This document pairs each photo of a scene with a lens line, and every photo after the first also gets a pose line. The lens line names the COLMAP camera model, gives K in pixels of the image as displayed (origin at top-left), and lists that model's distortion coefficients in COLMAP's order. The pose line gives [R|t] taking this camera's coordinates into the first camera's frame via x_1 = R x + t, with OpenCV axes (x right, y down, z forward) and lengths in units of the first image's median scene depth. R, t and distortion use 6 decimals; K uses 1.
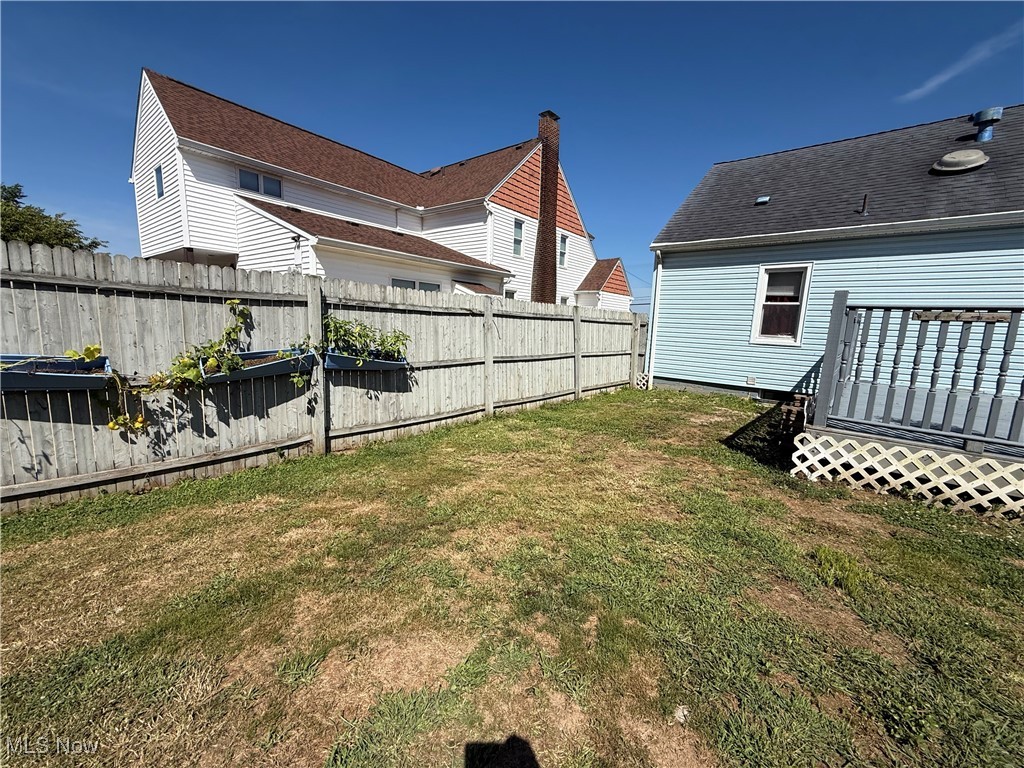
lens RADIAL K [[411.9, 0, 504.5], [0, 411.9, 386.3], [0, 0, 1]] dist [-0.002701, -0.000056]
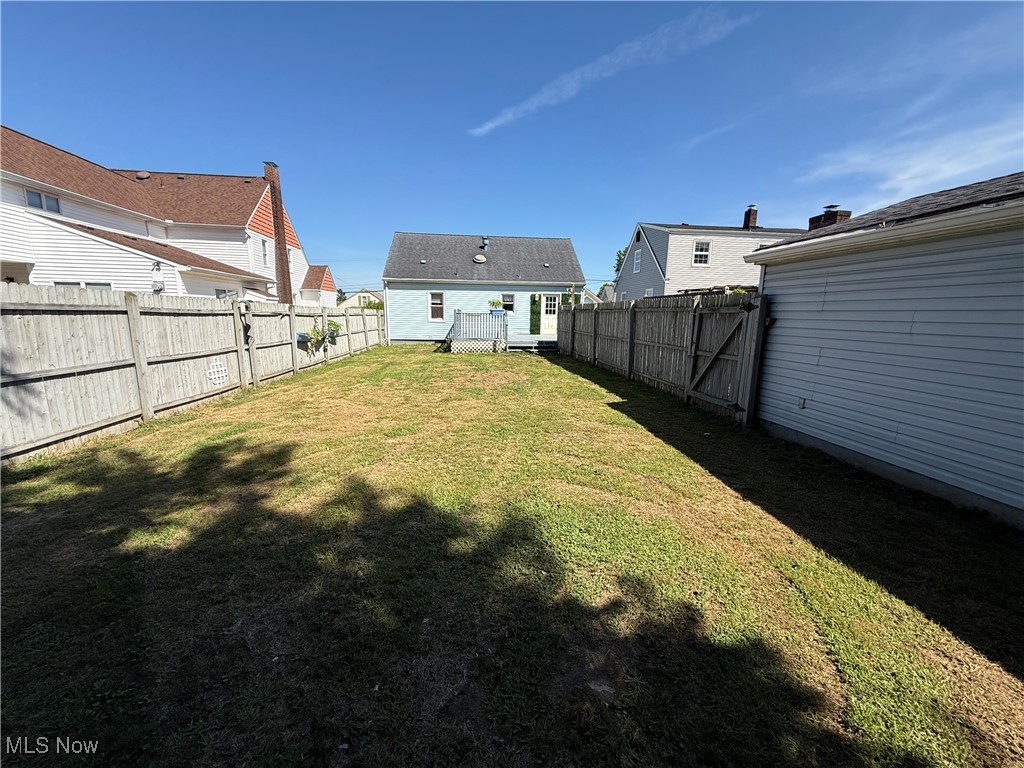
lens RADIAL K [[411.9, 0, 513.7], [0, 411.9, 389.2], [0, 0, 1]] dist [-0.002701, -0.000056]
pose [[0.688495, -0.159350, 0.707519, -0.980803], [0.123803, 0.987067, 0.101837, 0.120331], [-0.714596, 0.017478, 0.699319, -1.236008]]
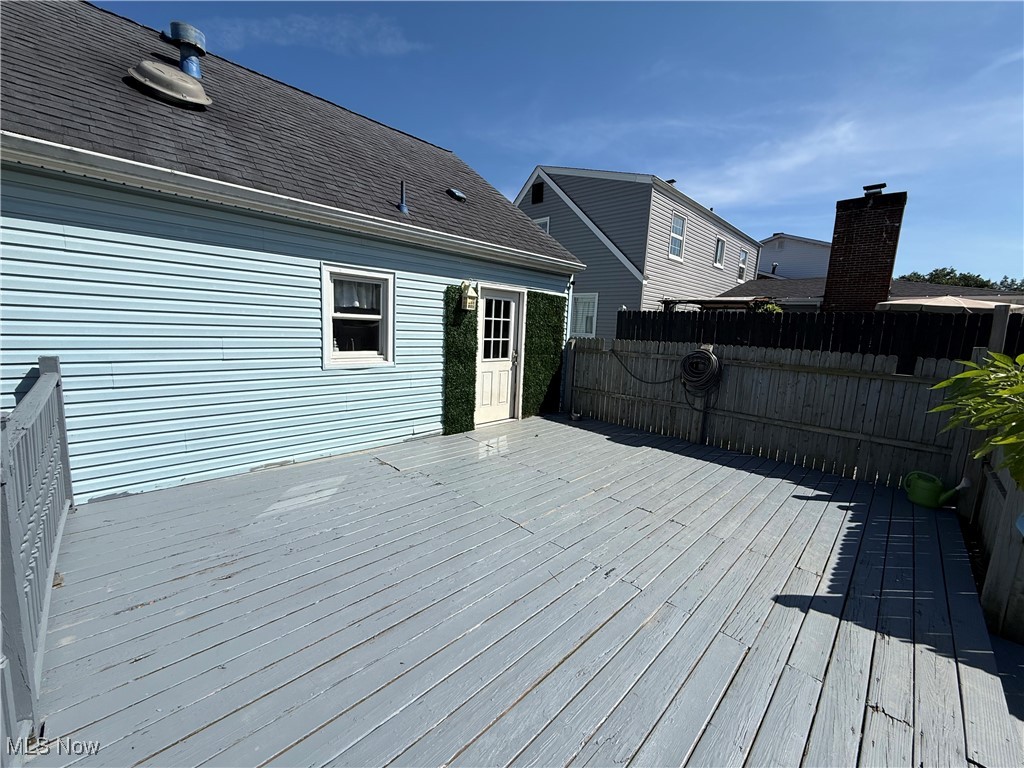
lens RADIAL K [[411.9, 0, 512.0], [0, 411.9, 383.4], [0, 0, 1]] dist [-0.002701, -0.000056]
pose [[0.054082, -0.172576, 0.983510, 0.461252], [0.118301, 0.979122, 0.165300, -0.157997], [-0.991504, 0.107410, 0.073369, 0.497435]]
